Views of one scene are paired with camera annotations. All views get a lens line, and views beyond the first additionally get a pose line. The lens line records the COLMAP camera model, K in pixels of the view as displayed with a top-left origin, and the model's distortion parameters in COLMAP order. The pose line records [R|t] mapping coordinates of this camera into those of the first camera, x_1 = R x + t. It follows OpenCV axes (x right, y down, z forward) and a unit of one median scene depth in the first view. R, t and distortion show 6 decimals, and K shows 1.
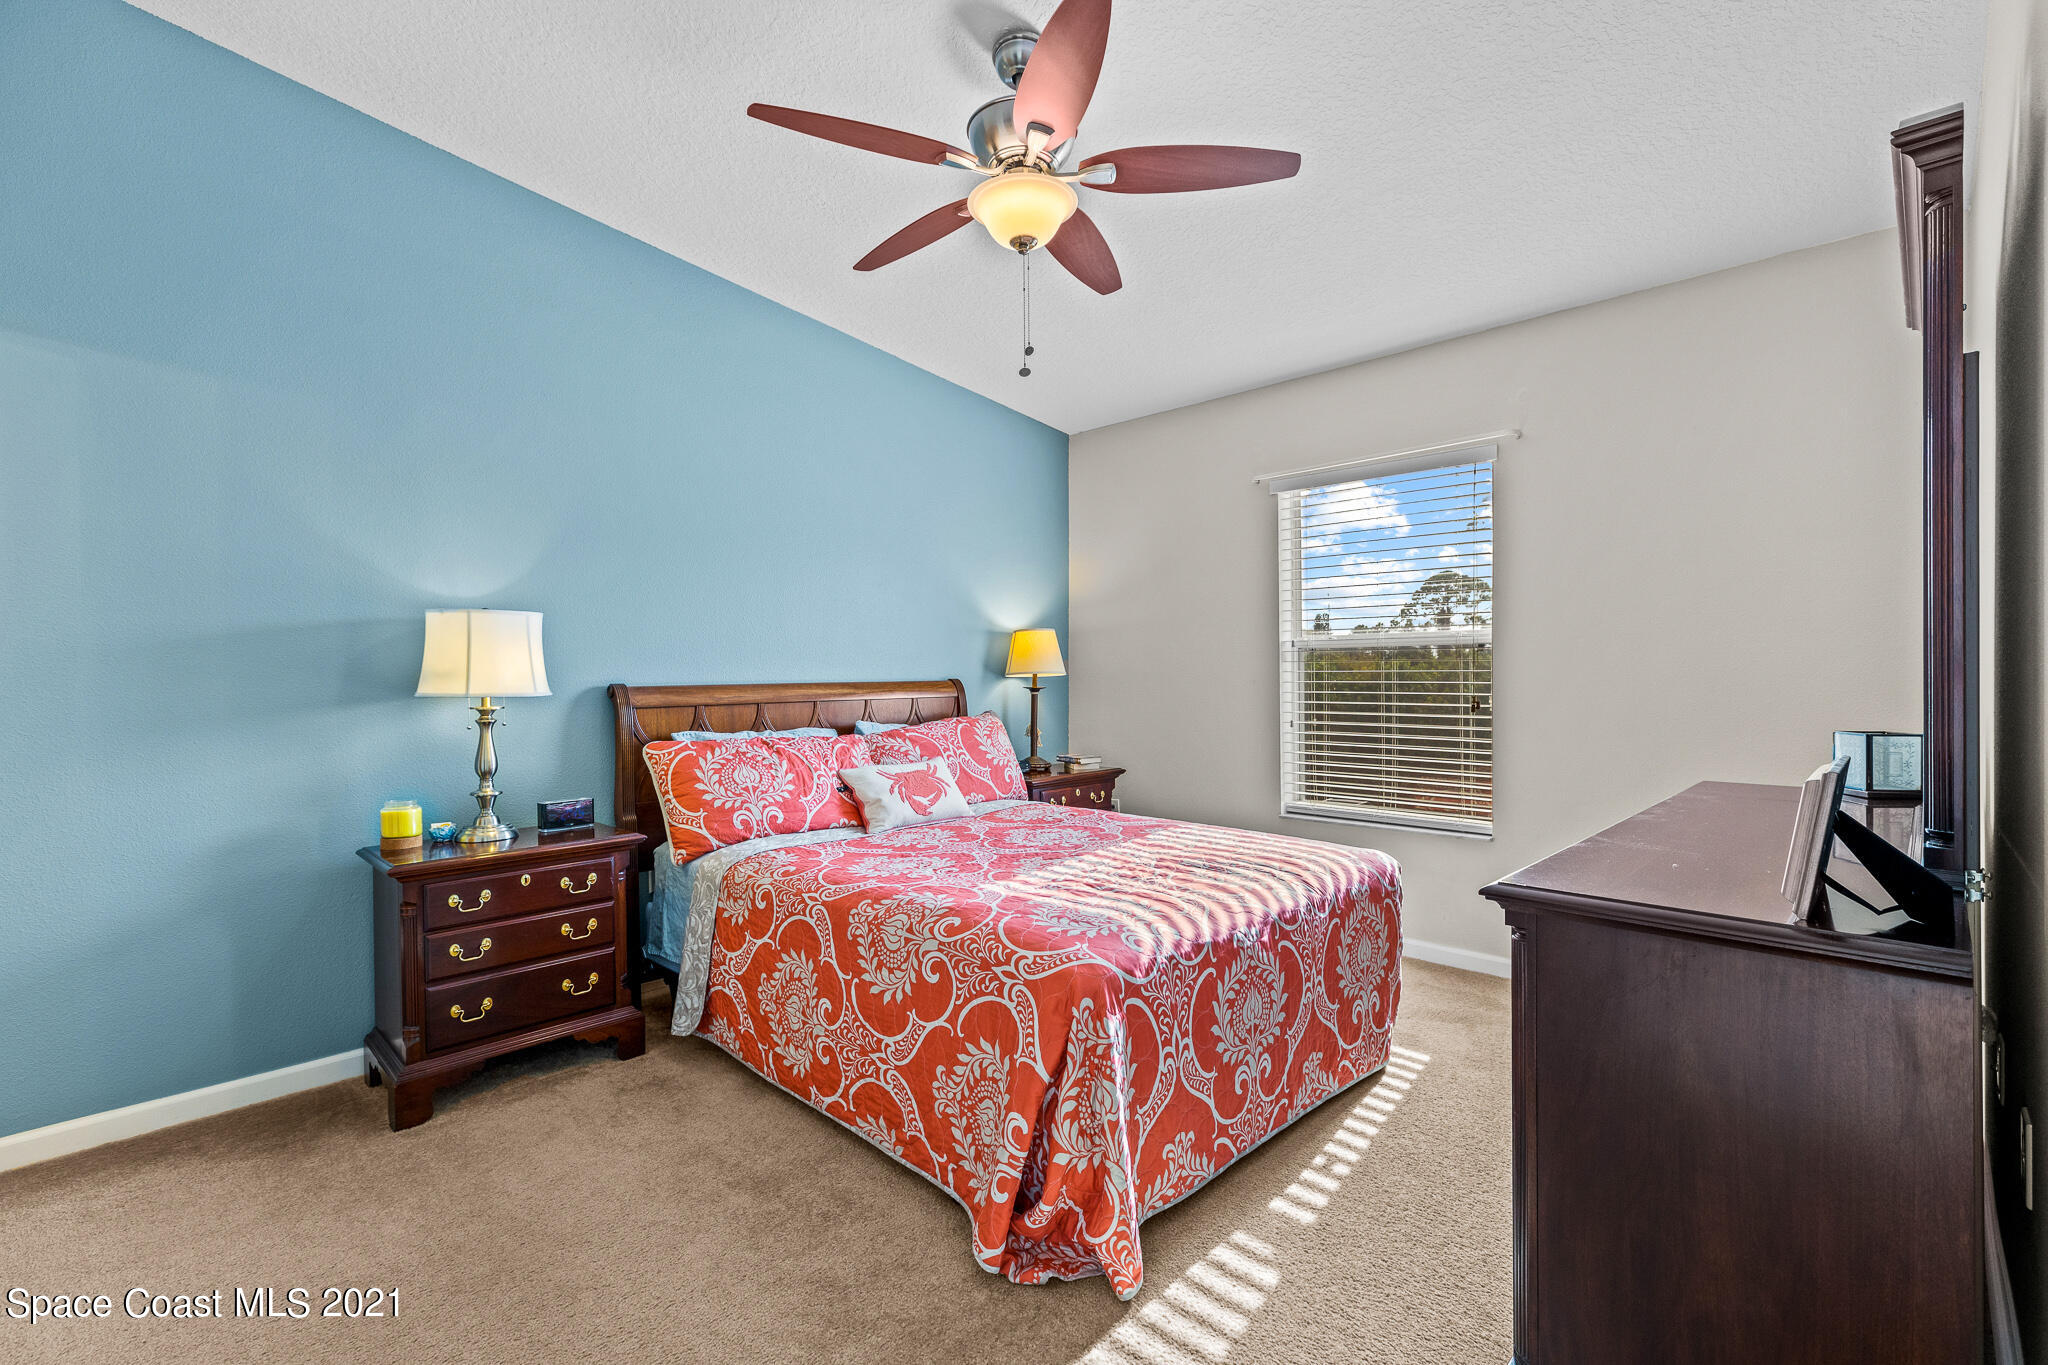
lens RADIAL K [[915.4, 0, 1023.0], [0, 915.4, 672.8], [0, 0, 1]] dist [0.002062, -0.000110]
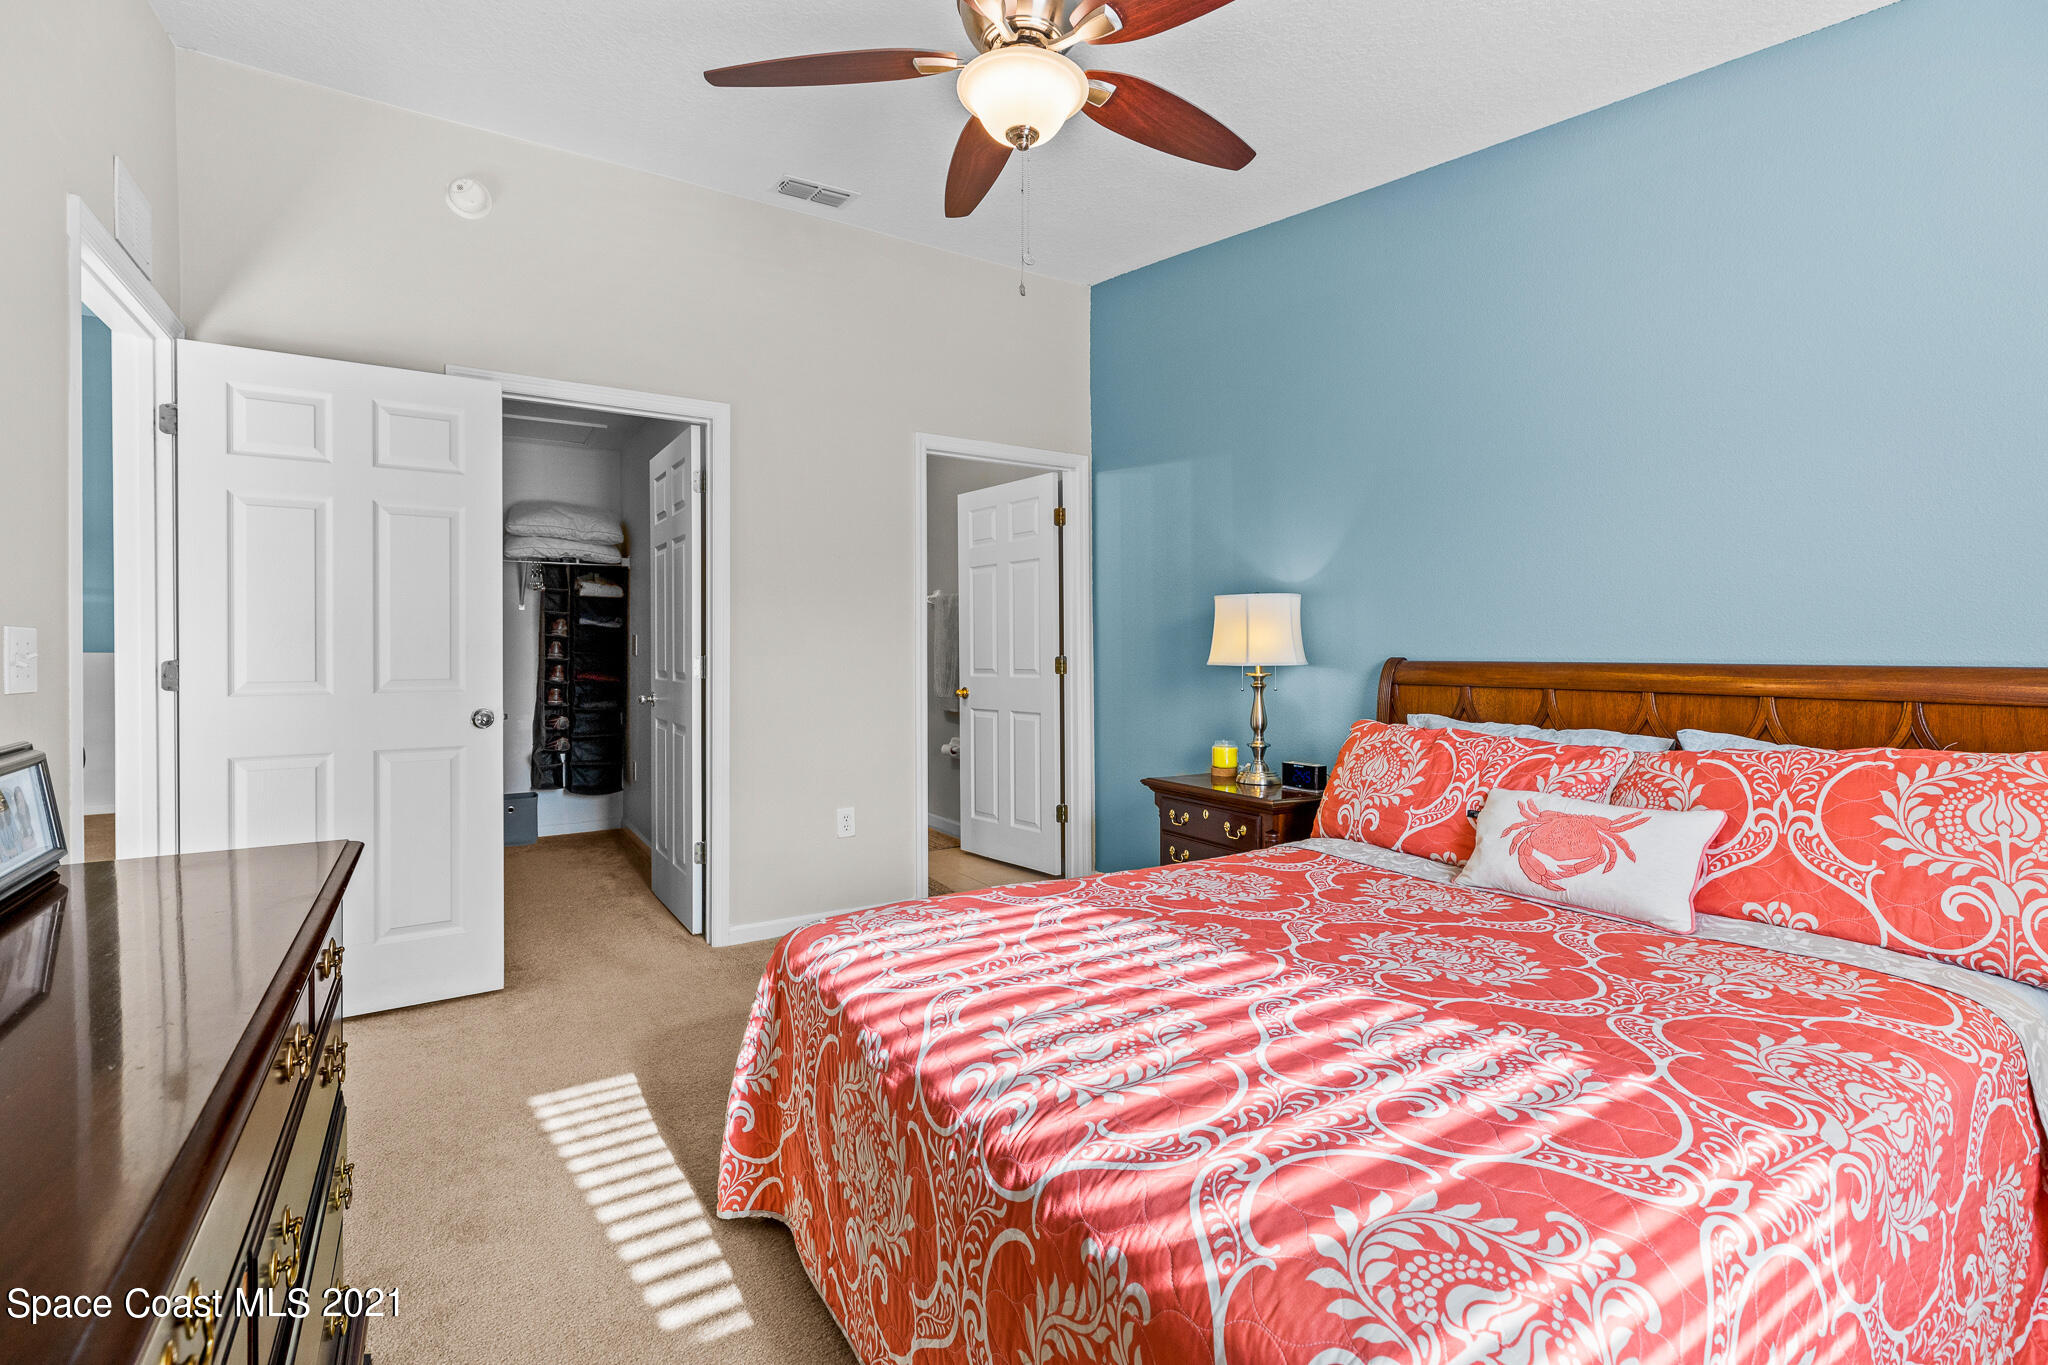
lens RADIAL K [[915.4, 0, 1023.0], [0, 915.4, 672.8], [0, 0, 1]] dist [0.002062, -0.000110]
pose [[-0.233035, 0.030656, -0.971985, 0.648970], [-0.000397, 0.999500, 0.031619, -0.002826], [0.972468, 0.007754, -0.232906, 0.959525]]
